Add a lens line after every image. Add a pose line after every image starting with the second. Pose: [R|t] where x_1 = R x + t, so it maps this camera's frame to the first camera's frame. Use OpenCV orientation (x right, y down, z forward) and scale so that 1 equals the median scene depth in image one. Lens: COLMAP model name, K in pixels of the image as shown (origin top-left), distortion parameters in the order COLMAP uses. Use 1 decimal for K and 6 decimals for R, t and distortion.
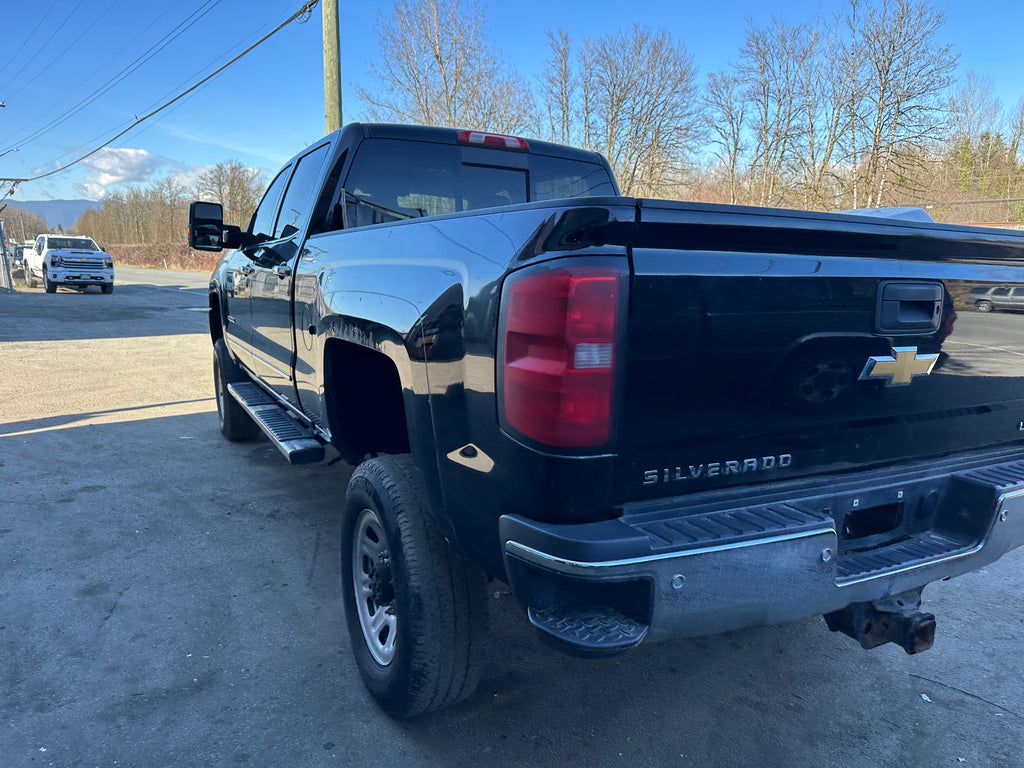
lens RADIAL K [[716.7, 0, 513.0], [0, 716.7, 394.8], [0, 0, 1]] dist [0.038496, -0.046672]
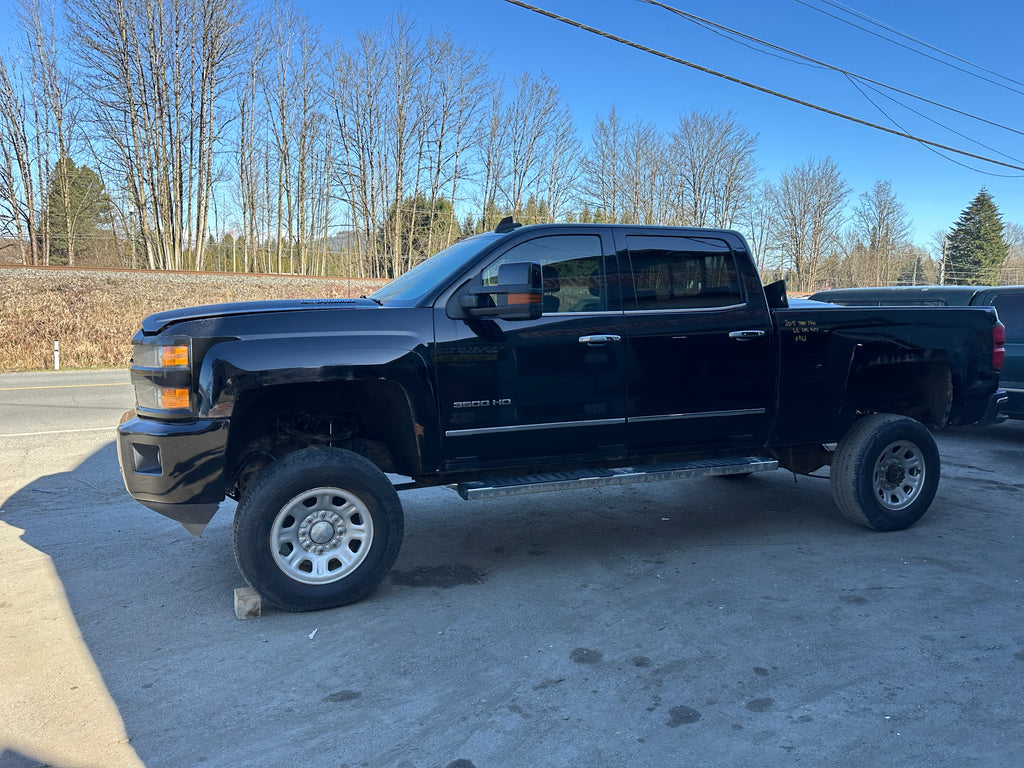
lens RADIAL K [[716.7, 0, 514.2], [0, 716.7, 387.8], [0, 0, 1]] dist [0.038496, -0.046672]
pose [[0.117426, -0.119912, 0.985816, -1.365511], [0.177021, 0.979312, 0.098035, -0.226820], [-0.977177, 0.162998, 0.136224, 1.012679]]
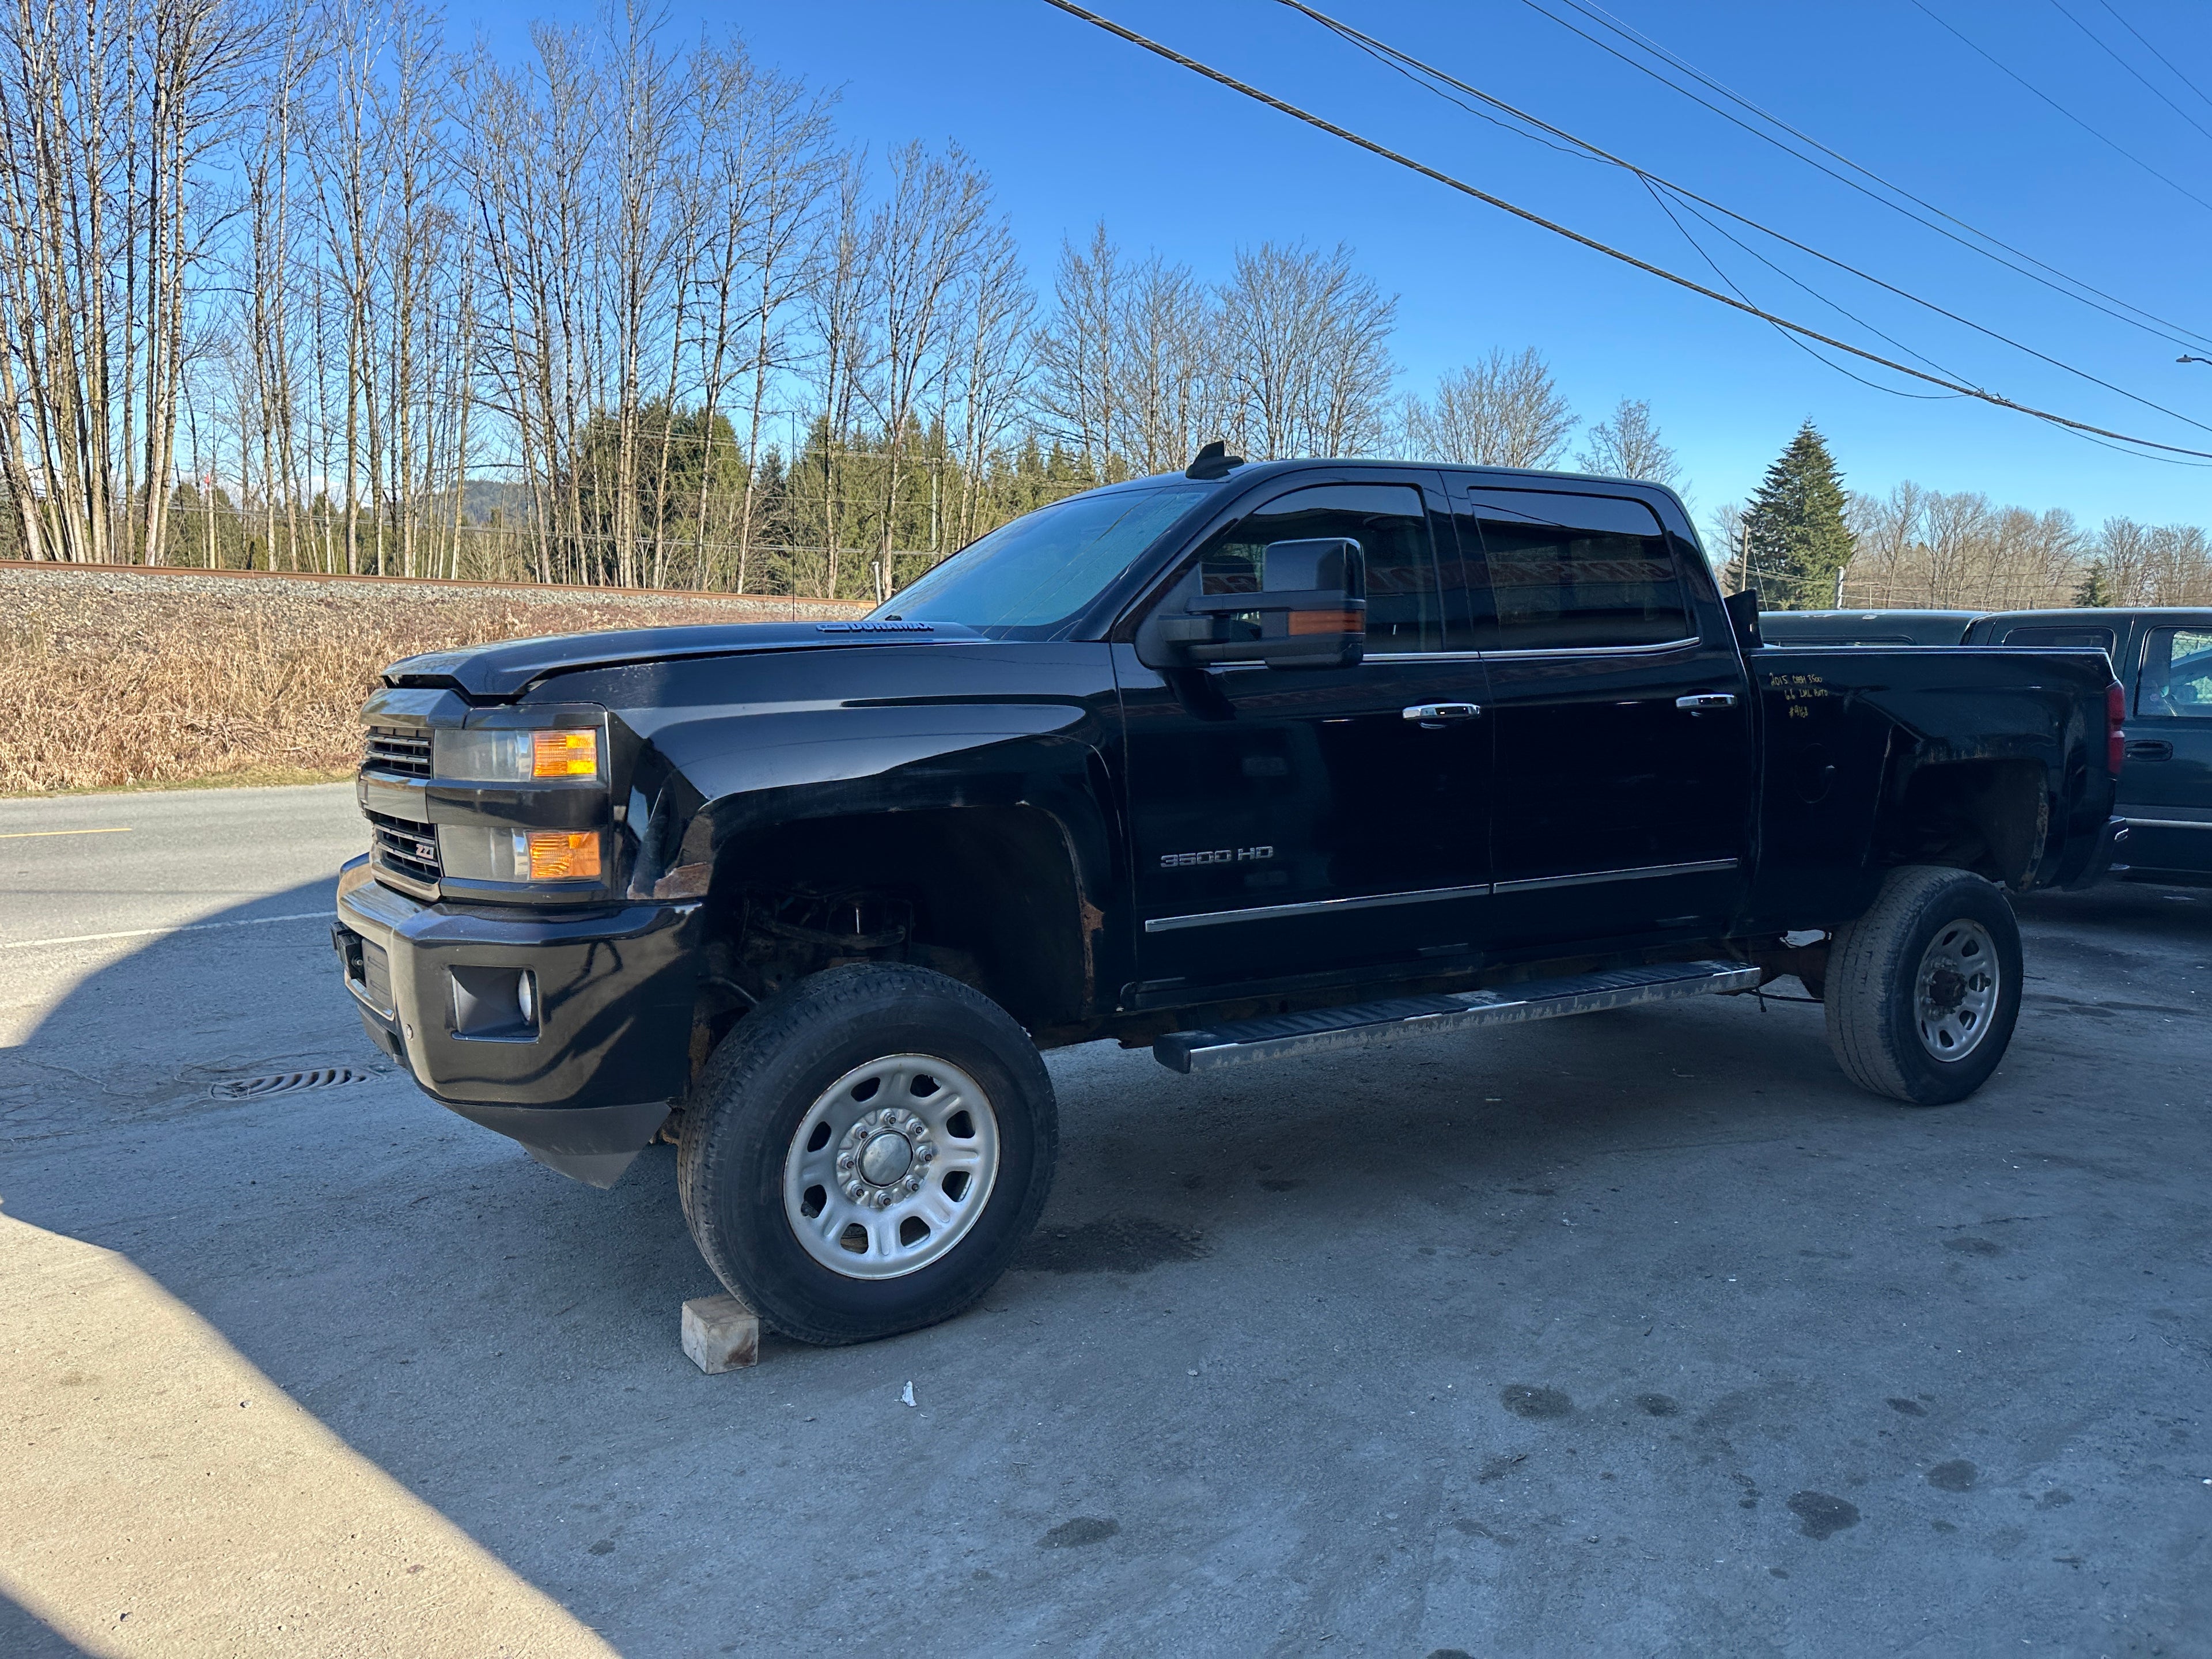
lens RADIAL K [[1548.1, 0, 1108.7], [0, 1548.1, 843.1], [0, 0, 1]] dist [0.038496, -0.046672]
pose [[-0.038997, -0.128035, 0.991003, -1.344601], [0.174226, 0.975694, 0.132914, -0.261329], [-0.983933, 0.177842, -0.015742, 1.257594]]
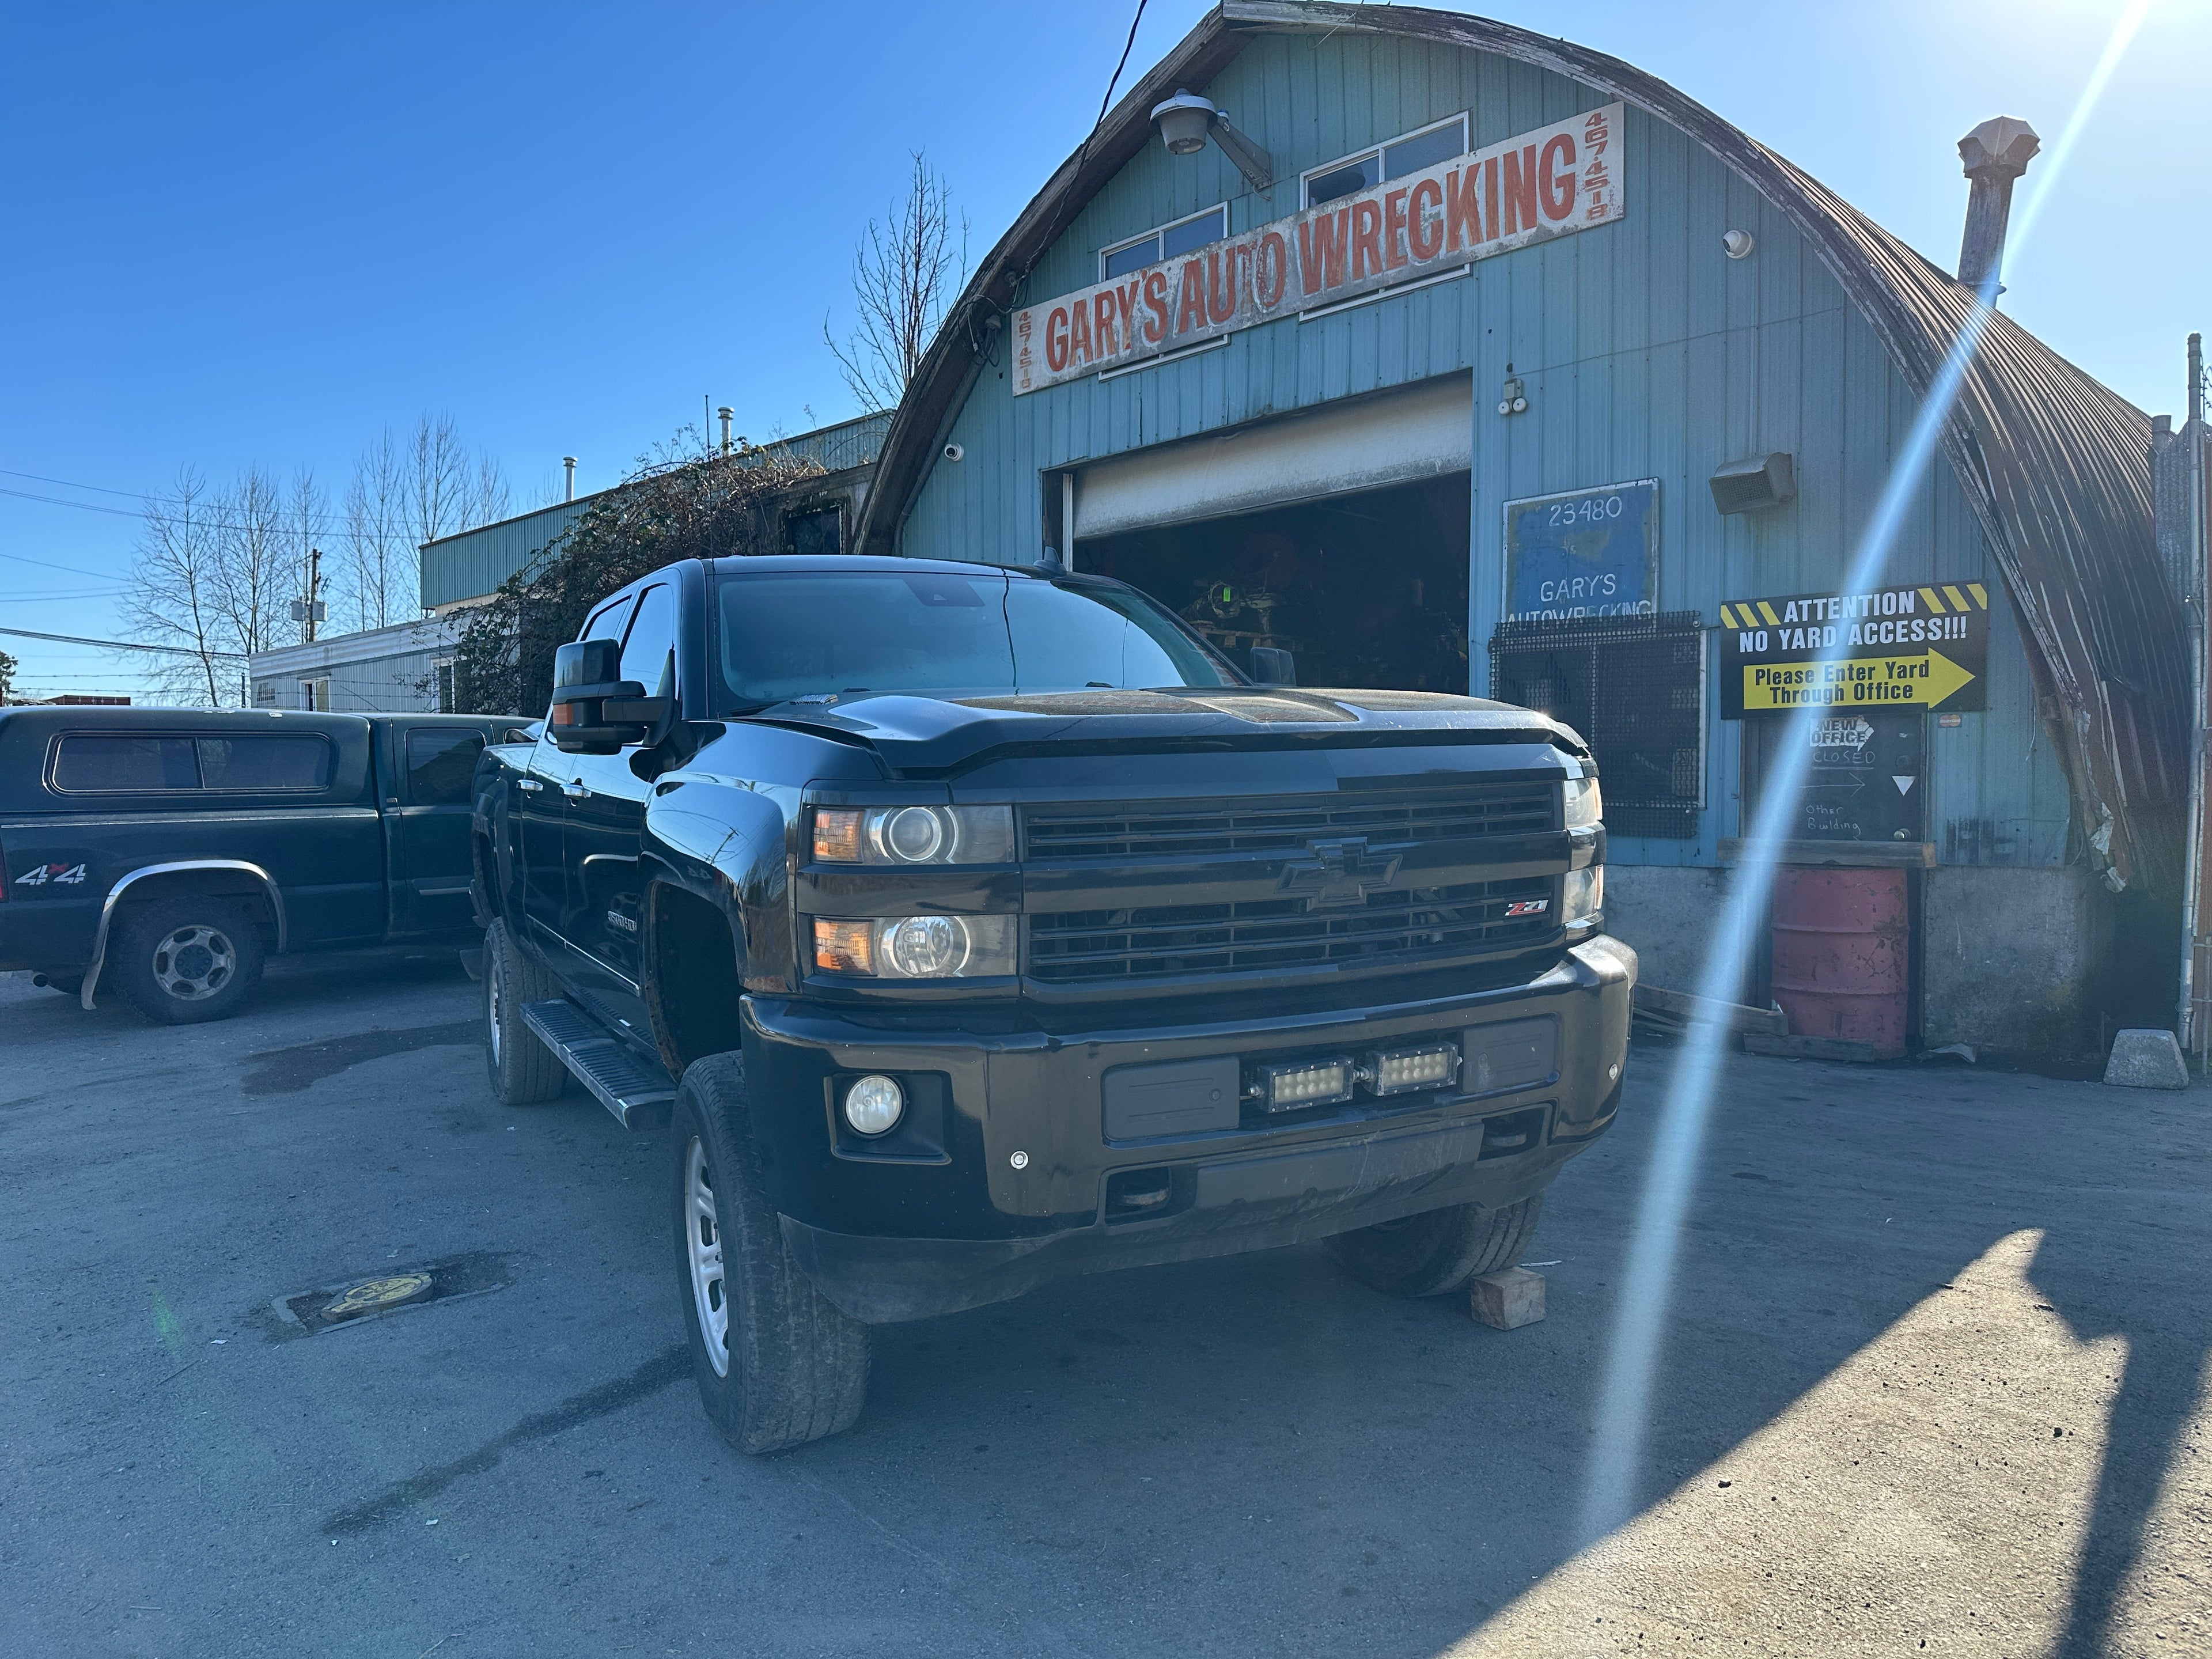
lens RADIAL K [[1548.1, 0, 1096.7], [0, 1548.1, 854.7], [0, 0, 1]] dist [0.038496, -0.046672]
pose [[-0.999861, -0.002712, 0.016468, -0.351006], [0.001163, 0.972994, 0.230828, -0.414272], [-0.016650, 0.230815, -0.972855, 2.325142]]
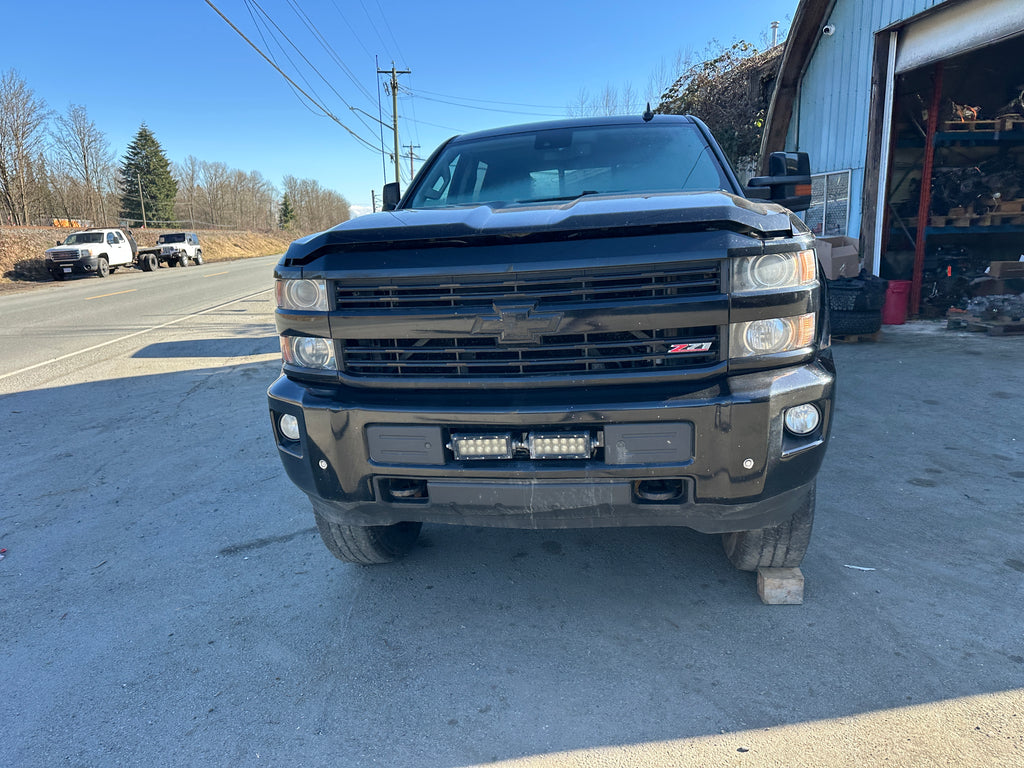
lens RADIAL K [[716.7, 0, 513.4], [0, 716.7, 394.5], [0, 0, 1]] dist [0.038496, -0.046672]
pose [[-0.791668, -0.116475, 0.599747, -0.765756], [0.141170, 0.920219, 0.365058, -0.389519], [-0.594419, 0.373671, -0.712065, 2.044801]]
